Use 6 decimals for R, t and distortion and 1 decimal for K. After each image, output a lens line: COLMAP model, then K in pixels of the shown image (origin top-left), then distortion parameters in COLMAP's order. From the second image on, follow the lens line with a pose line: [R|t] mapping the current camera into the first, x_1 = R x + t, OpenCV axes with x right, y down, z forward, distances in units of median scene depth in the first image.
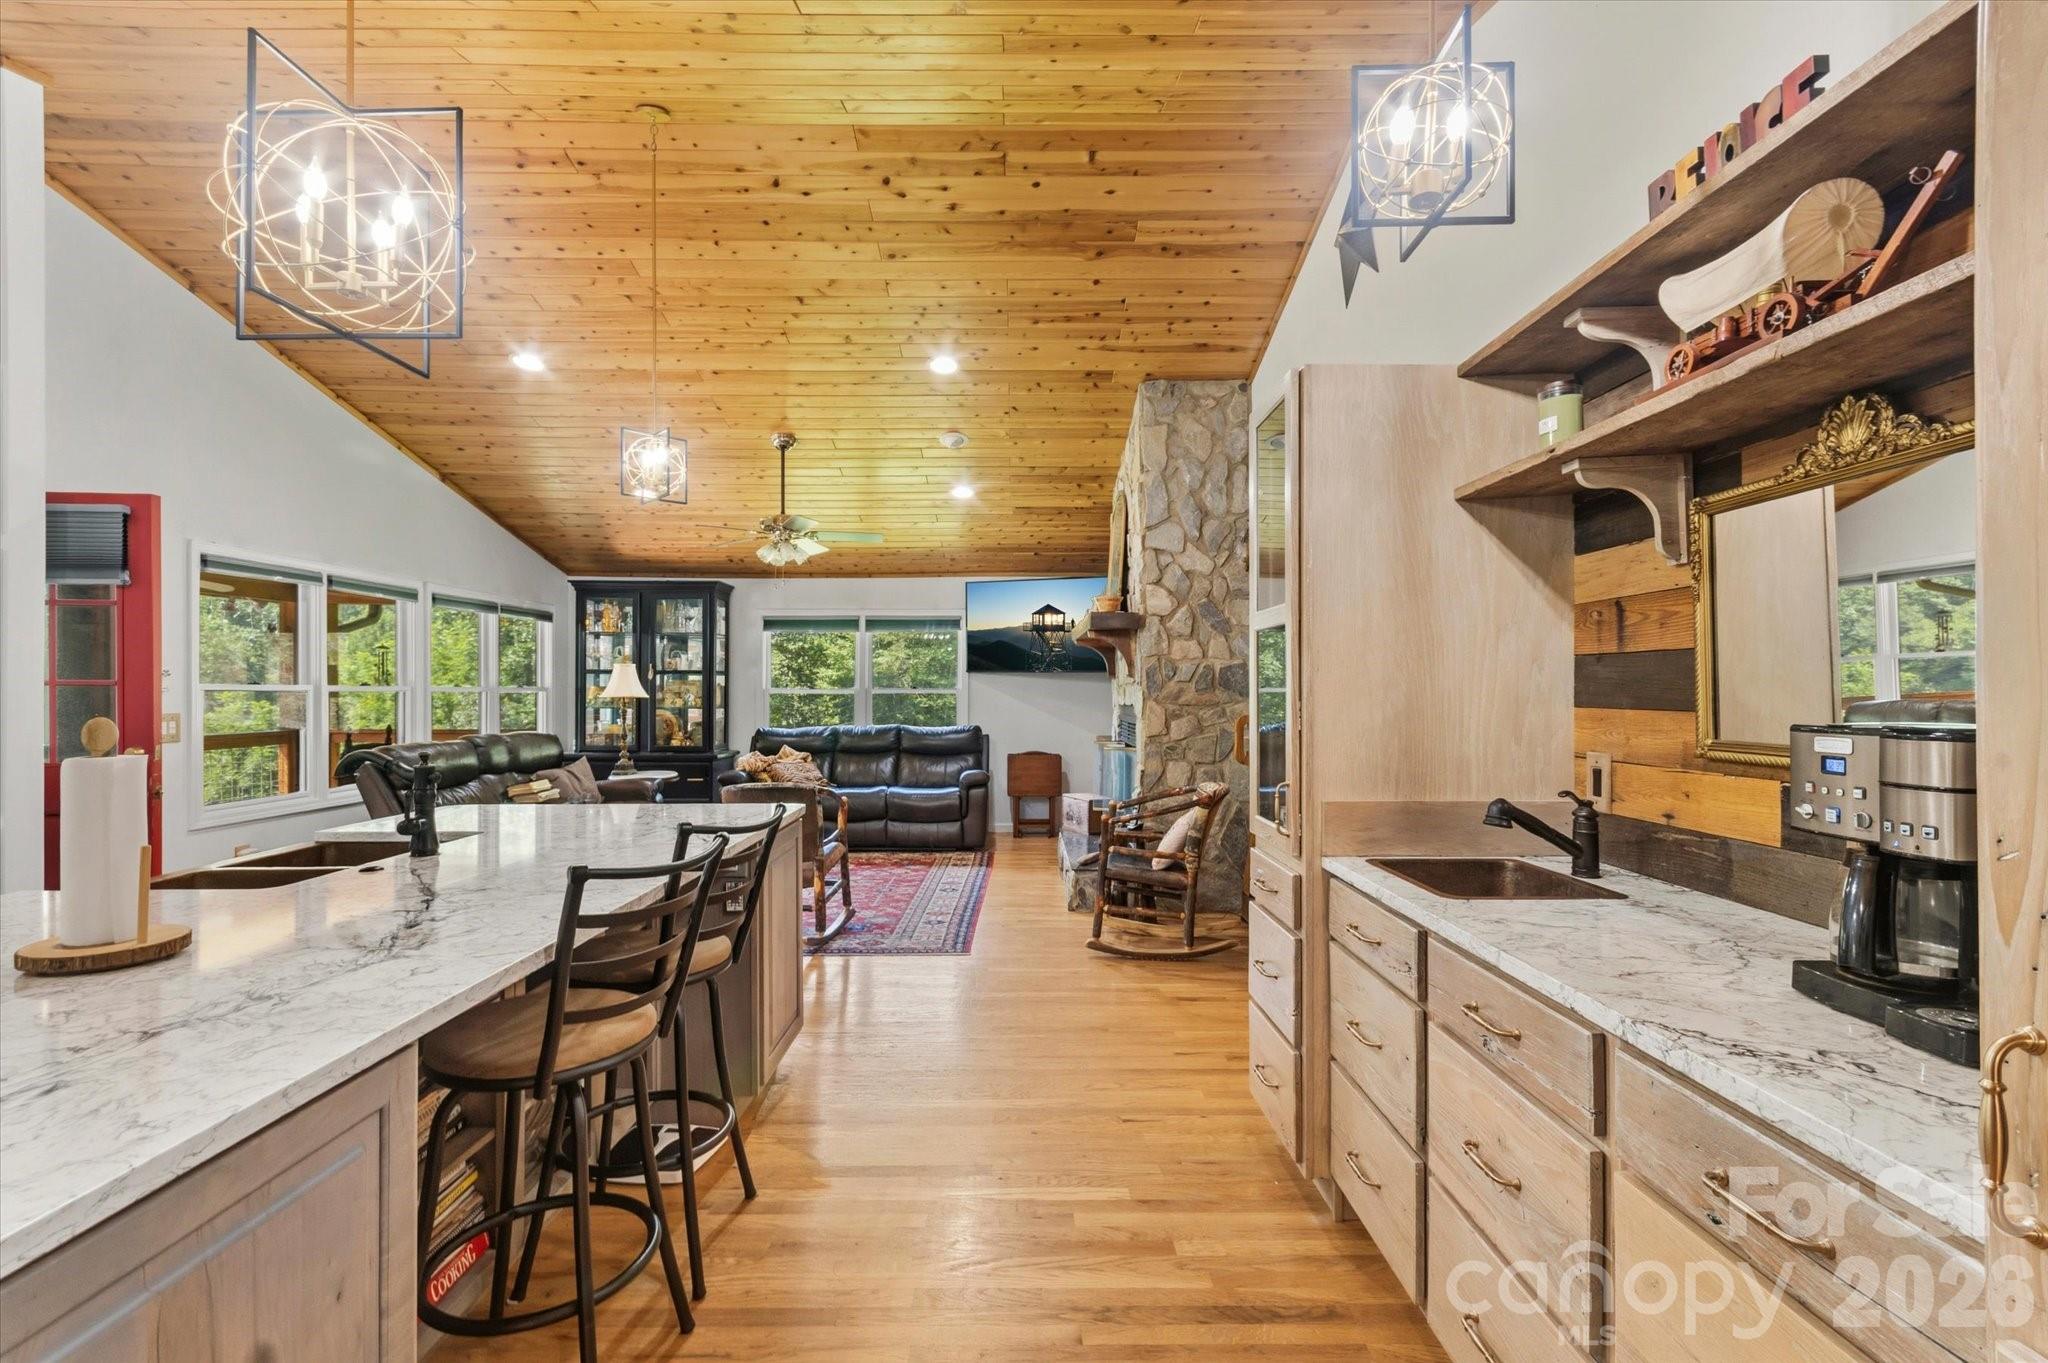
lens RADIAL K [[916.3, 0, 1038.3], [0, 916.3, 692.8], [0, 0, 1]] dist [-0.000334, 0.000026]
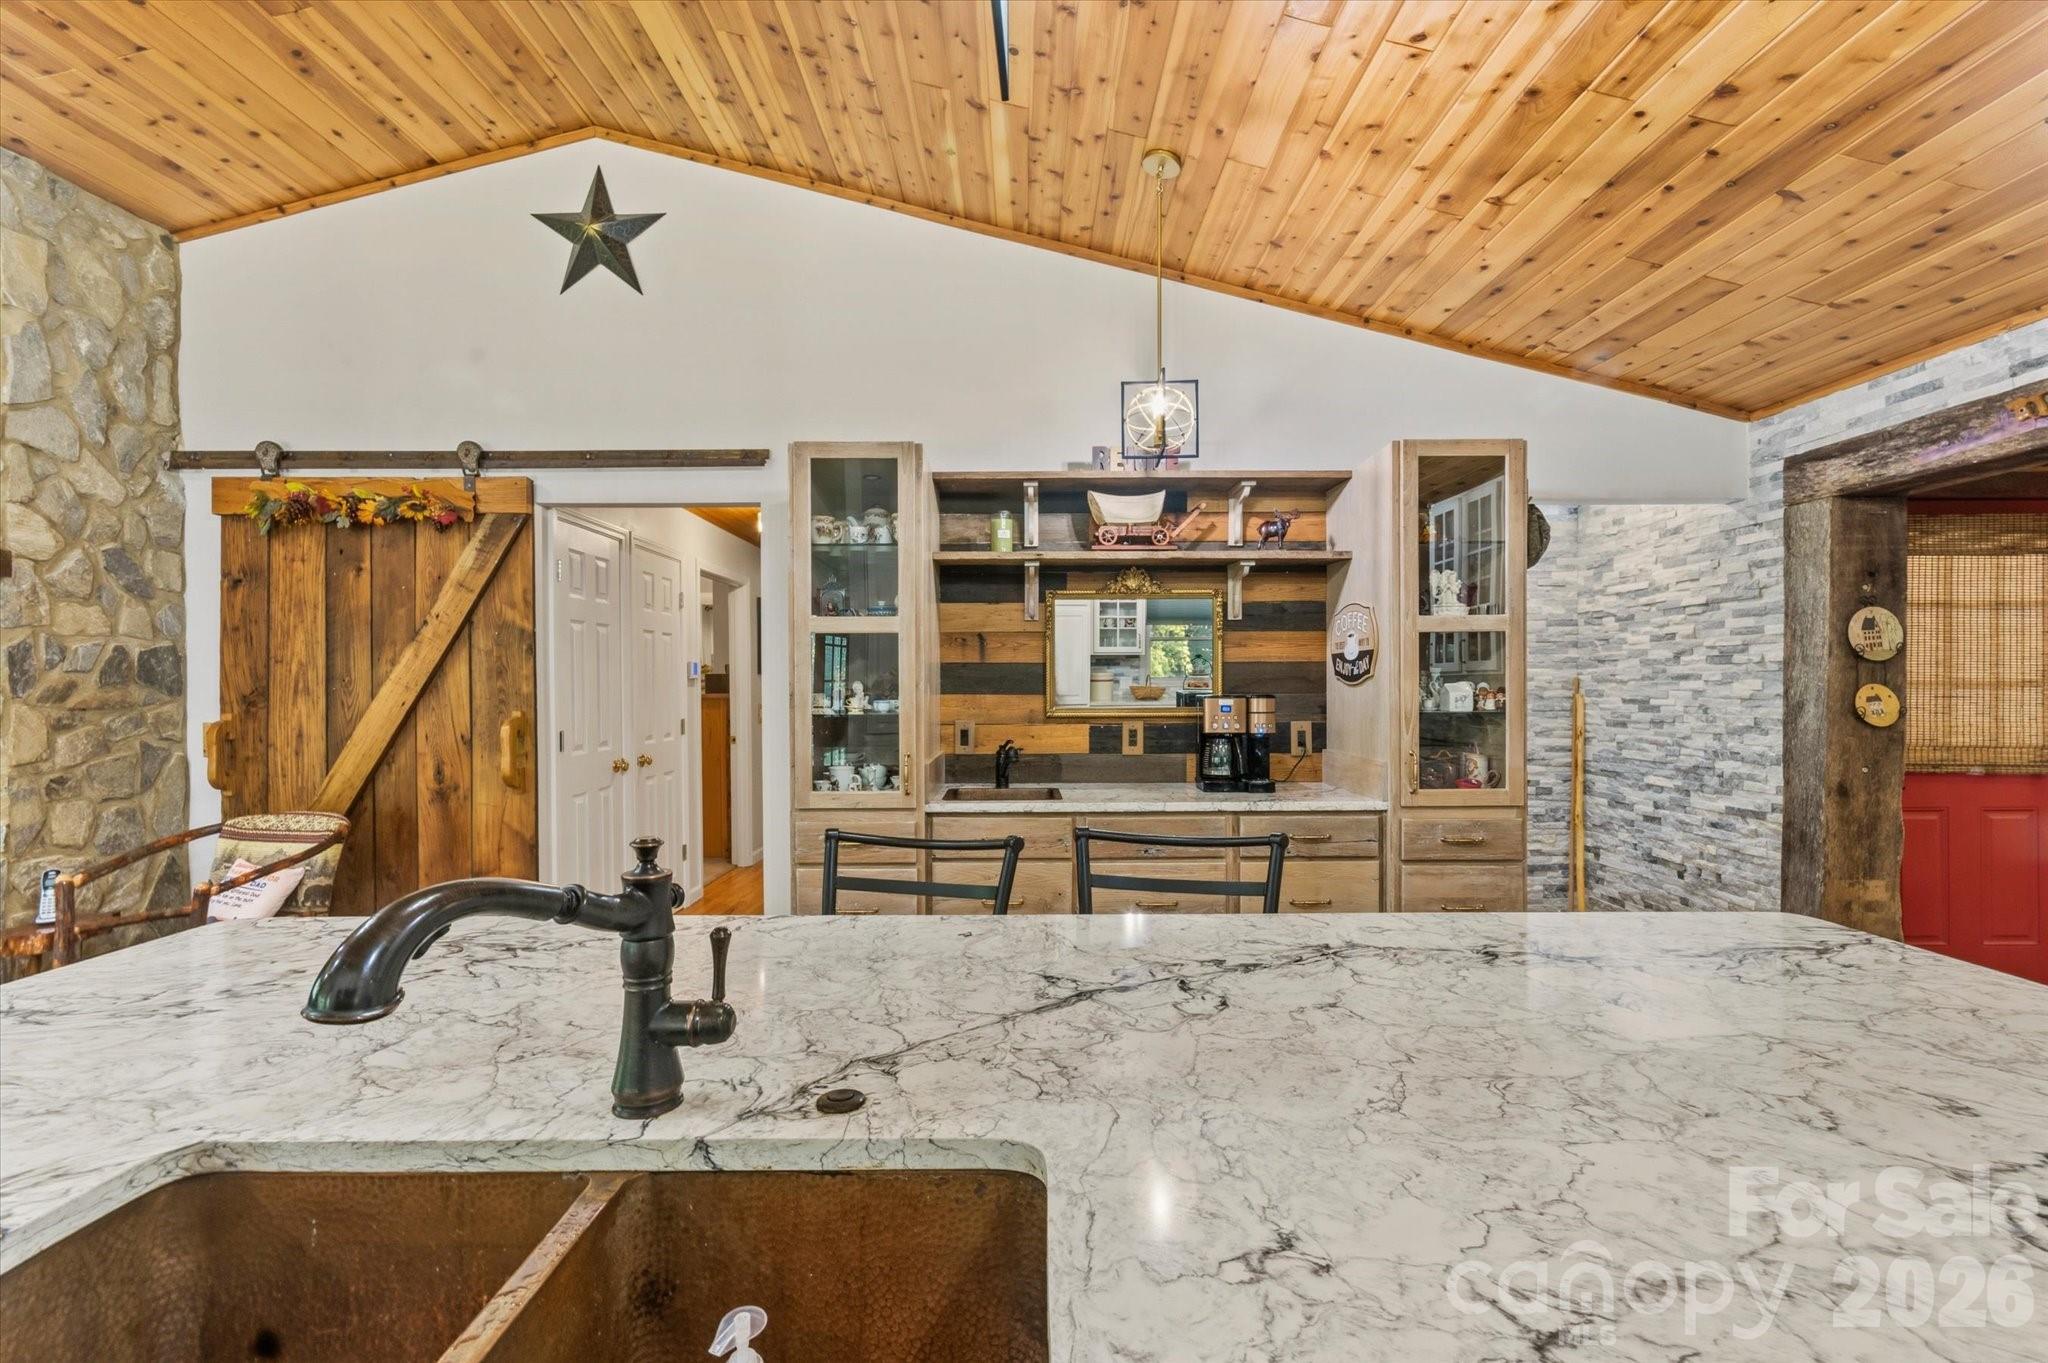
lens RADIAL K [[900.3, 0, 1026.8], [0, 900.3, 692.8], [0, 0, 1]] dist [0.001695, 0.000583]
pose [[0.010302, -0.008069, 0.999914, -0.445064], [0.004305, 0.999959, 0.008025, 0.000073], [-0.999938, 0.004222, 0.010337, 0.354145]]
